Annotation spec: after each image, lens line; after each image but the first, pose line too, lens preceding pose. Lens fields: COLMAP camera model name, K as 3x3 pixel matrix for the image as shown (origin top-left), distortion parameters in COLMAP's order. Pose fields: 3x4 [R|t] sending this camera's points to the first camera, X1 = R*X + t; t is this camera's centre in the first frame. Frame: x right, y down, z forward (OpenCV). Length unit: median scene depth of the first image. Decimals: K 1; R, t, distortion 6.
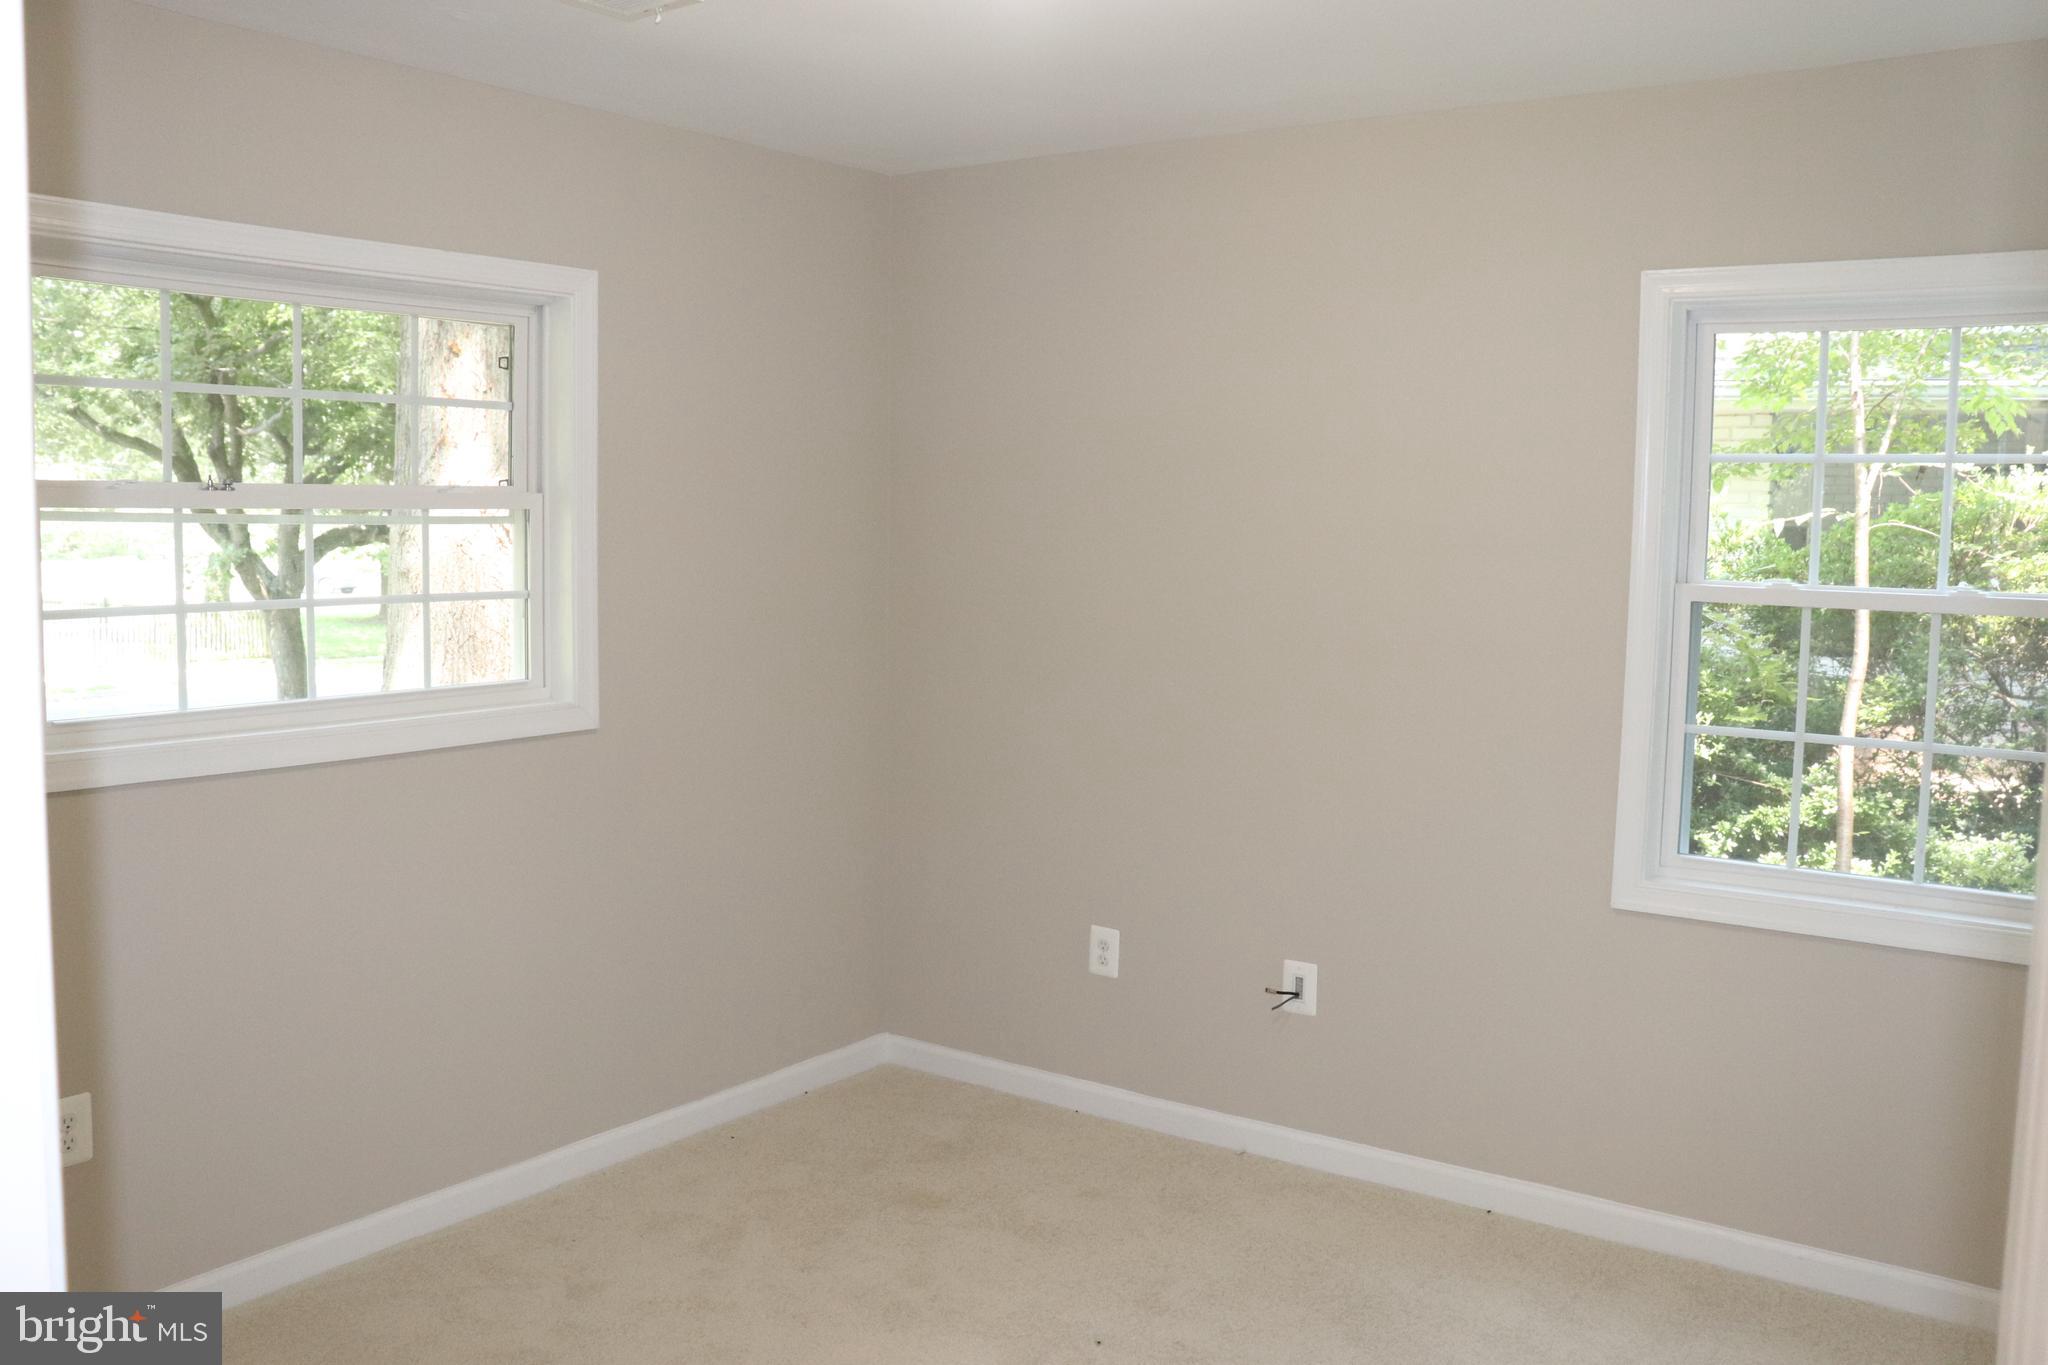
lens RADIAL K [[1786.6, 0, 1028.1], [0, 1786.6, 670.6], [0, 0, 1]] dist [-0.158039, 0.183597]
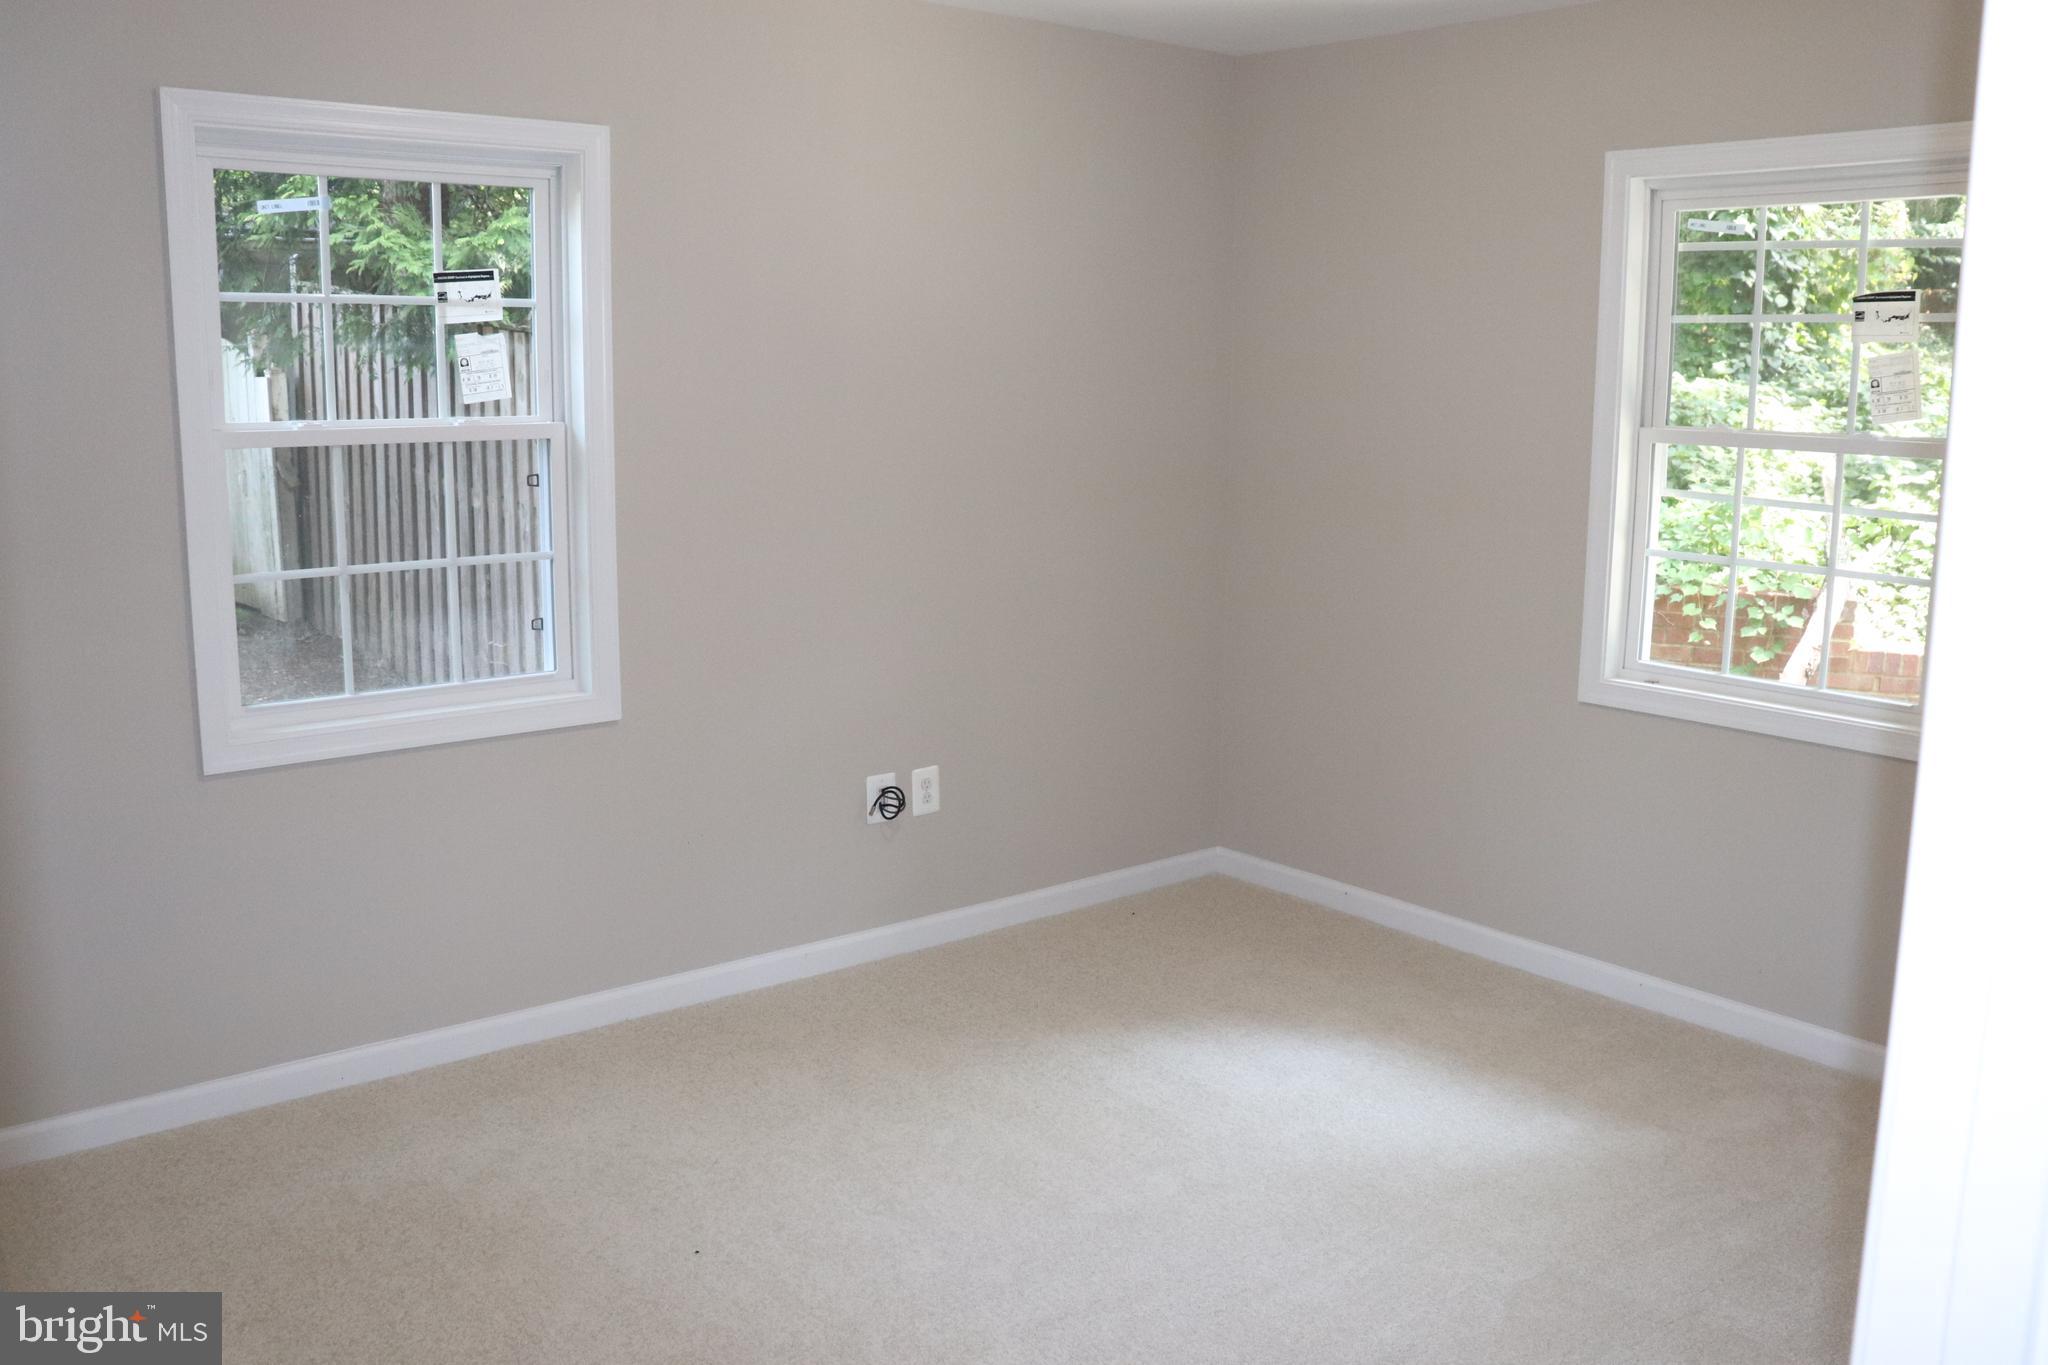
lens RADIAL K [[1786.6, 0, 1028.1], [0, 1786.6, 670.6], [0, 0, 1]] dist [-0.158039, 0.183597]
pose [[0.958880, 0.033714, -0.281801, 0.312230], [-0.011672, 0.996764, 0.079534, 0.024907], [0.283571, -0.072975, 0.956171, -0.224427]]
